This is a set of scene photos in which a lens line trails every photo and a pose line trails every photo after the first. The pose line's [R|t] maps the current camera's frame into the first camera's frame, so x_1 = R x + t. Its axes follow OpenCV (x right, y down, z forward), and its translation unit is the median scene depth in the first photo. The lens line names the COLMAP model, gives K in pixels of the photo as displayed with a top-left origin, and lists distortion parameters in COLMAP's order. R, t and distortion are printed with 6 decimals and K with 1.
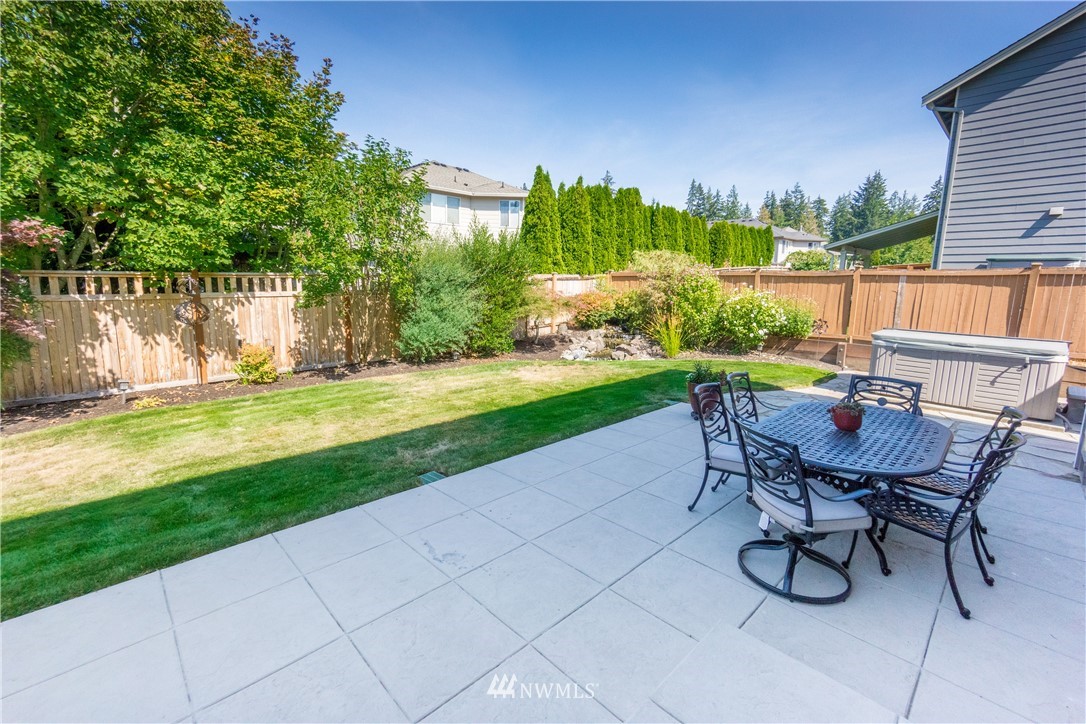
lens RADIAL K [[468.8, 0, 540.0], [0, 468.8, 347.8], [0, 0, 1]] dist [-0.013923, 0.012062]
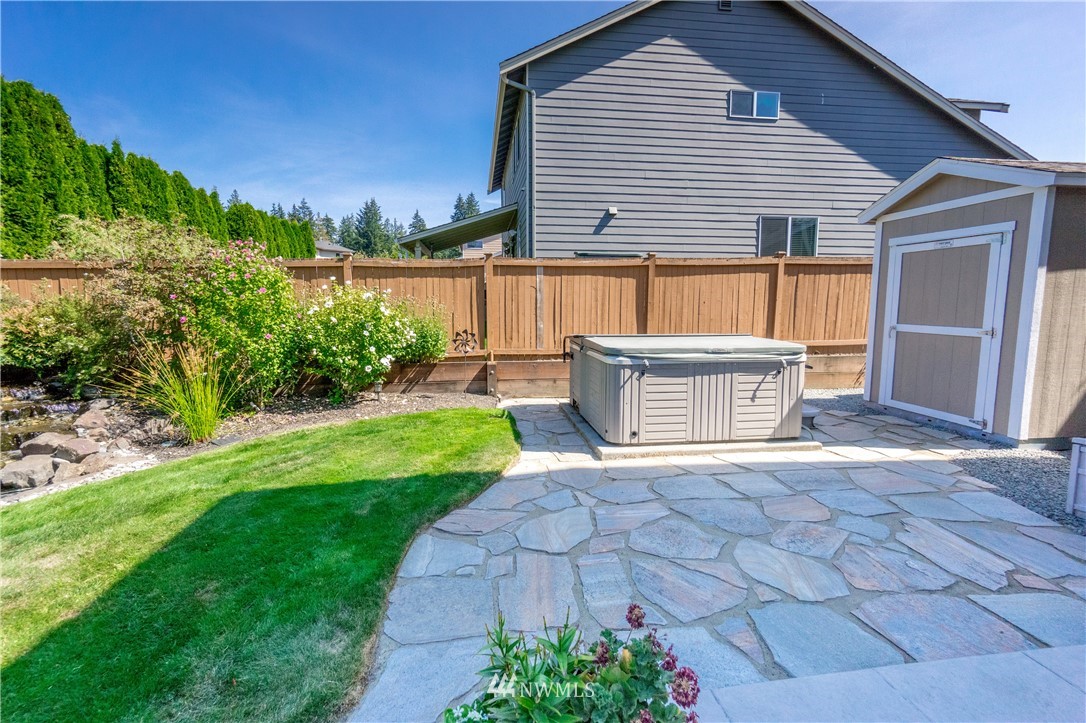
lens RADIAL K [[468.8, 0, 540.0], [0, 468.8, 347.3], [0, 0, 1]] dist [-0.013923, 0.012062]
pose [[0.584648, -0.104348, 0.804548, 0.116204], [0.132120, 0.990701, 0.032483, -0.038762], [-0.800456, 0.087306, 0.592998, 0.457369]]
